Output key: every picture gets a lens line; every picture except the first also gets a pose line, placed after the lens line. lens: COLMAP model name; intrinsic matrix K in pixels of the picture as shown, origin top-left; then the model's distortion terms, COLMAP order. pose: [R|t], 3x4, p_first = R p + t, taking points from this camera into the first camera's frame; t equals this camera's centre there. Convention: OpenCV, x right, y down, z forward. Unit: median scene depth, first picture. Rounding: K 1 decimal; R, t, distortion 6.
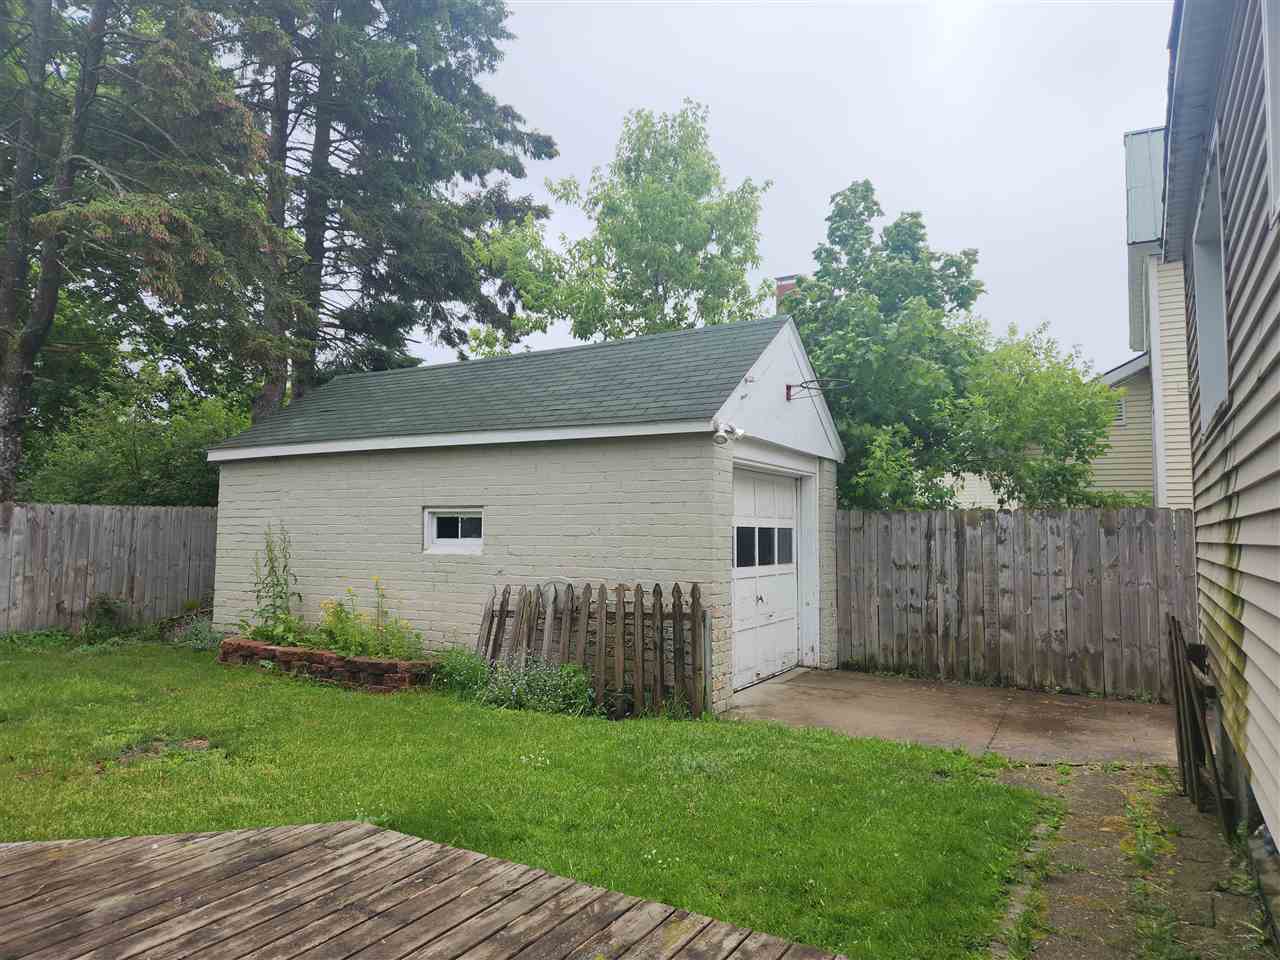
lens RADIAL K [[850.8, 0, 638.5], [0, 850.8, 455.1], [0, 0, 1]] dist [0.038345, -0.004277]
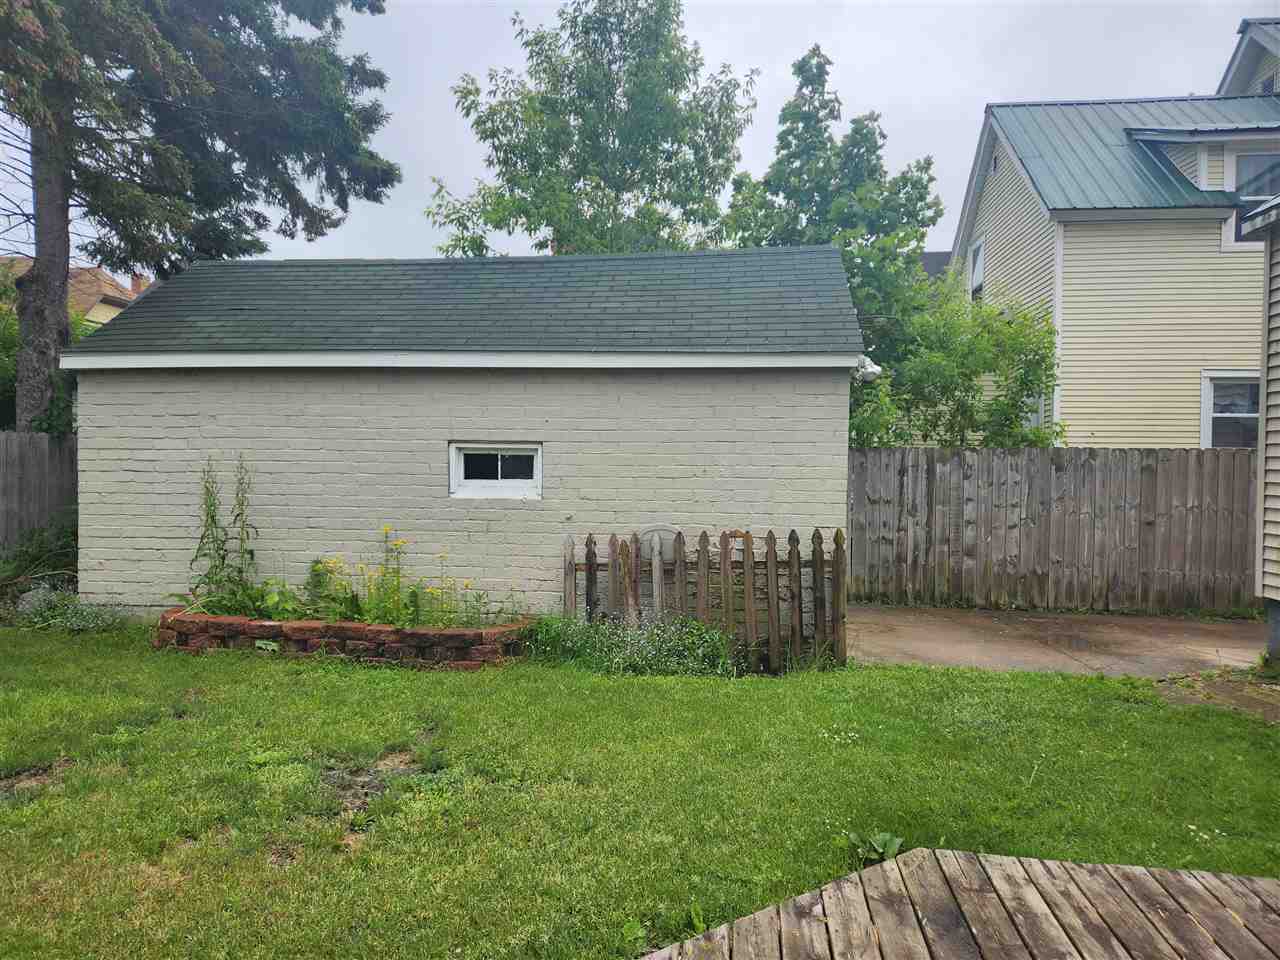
lens RADIAL K [[844.6, 0, 640.0], [0, 844.6, 480.0], [0, 0, 1]] dist [0.049448, -0.034280]
pose [[0.920155, -0.008177, 0.391470, -0.407216], [-0.038488, 0.993051, 0.111211, 0.000299], [-0.389659, -0.117398, 0.913446, 0.187467]]
